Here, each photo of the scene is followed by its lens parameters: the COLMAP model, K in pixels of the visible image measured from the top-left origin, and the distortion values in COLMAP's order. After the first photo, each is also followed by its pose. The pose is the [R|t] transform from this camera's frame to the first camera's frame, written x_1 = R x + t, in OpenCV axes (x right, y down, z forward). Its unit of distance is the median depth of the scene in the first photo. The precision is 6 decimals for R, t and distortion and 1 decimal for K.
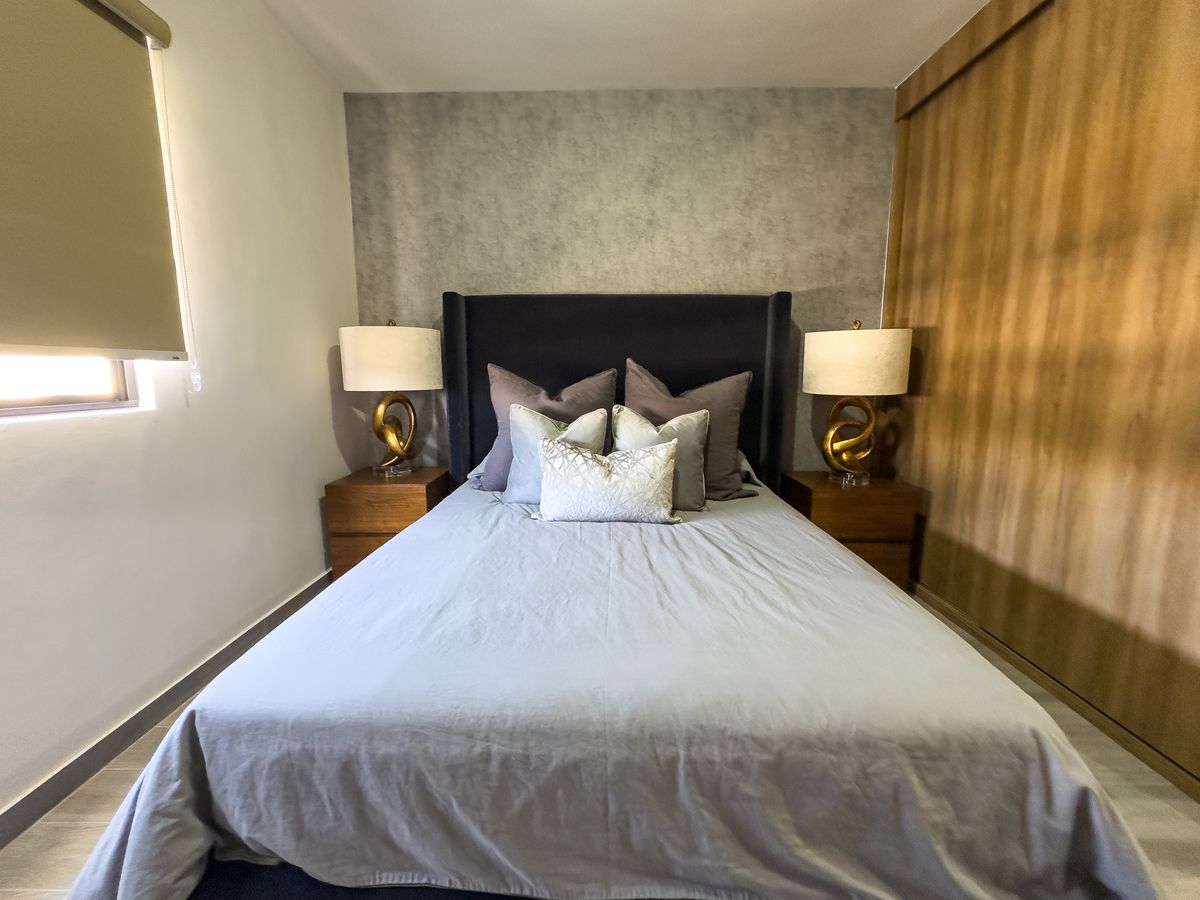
lens RADIAL K [[495.3, 0, 602.2], [0, 495.3, 445.2], [0, 0, 1]] dist [-0.004960, 0.001180]
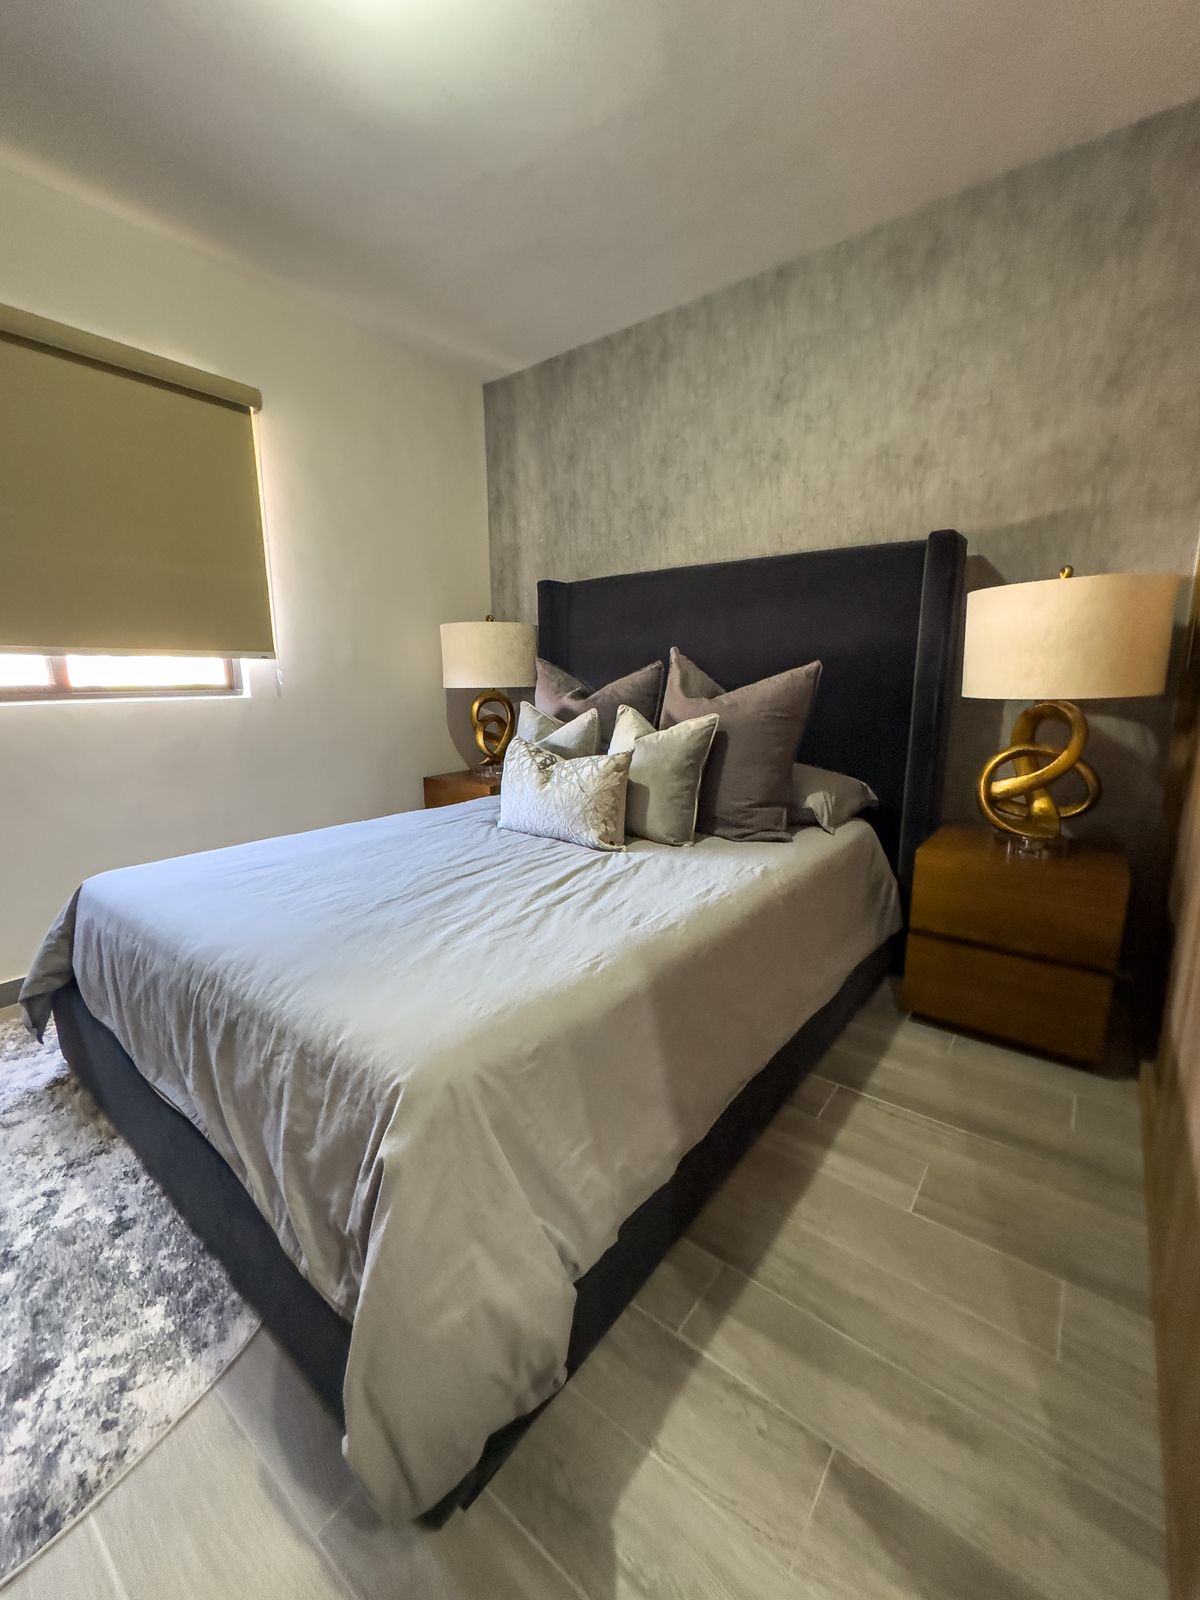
lens RADIAL K [[660.5, 0, 608.2], [0, 660.5, 790.6], [0, 0, 1]] dist [-0.004960, 0.001180]
pose [[0.802692, 0.095206, -0.588745, 0.551685], [-0.082722, 0.995407, 0.048185, 0.006488], [0.590628, 0.010024, 0.806881, 0.100455]]
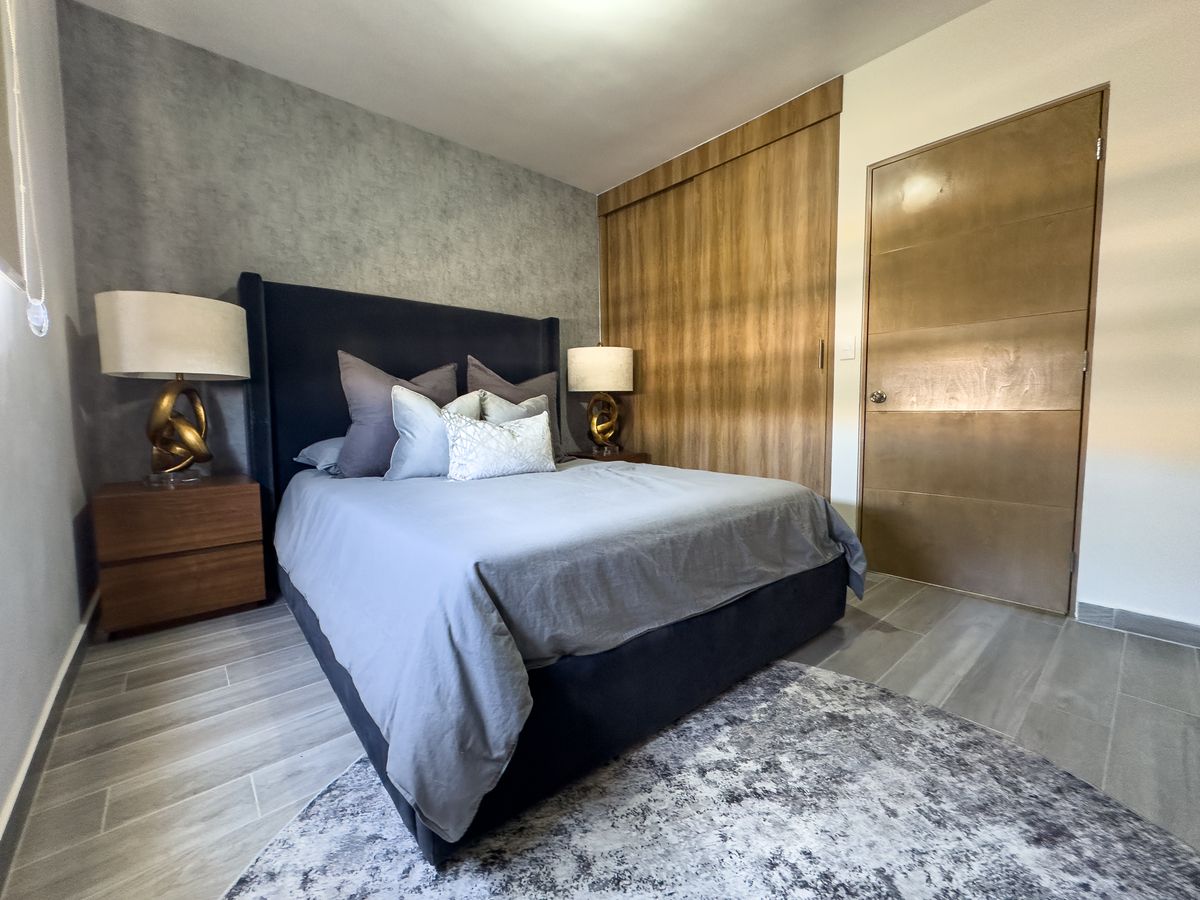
lens RADIAL K [[495.3, 0, 599.6], [0, 495.3, 439.1], [0, 0, 1]] dist [-0.004960, 0.001180]
pose [[0.739056, -0.044086, 0.672200, -0.468741], [0.113694, 0.991705, -0.059962, 0.115652], [-0.663981, 0.120741, 0.737937, -0.039127]]
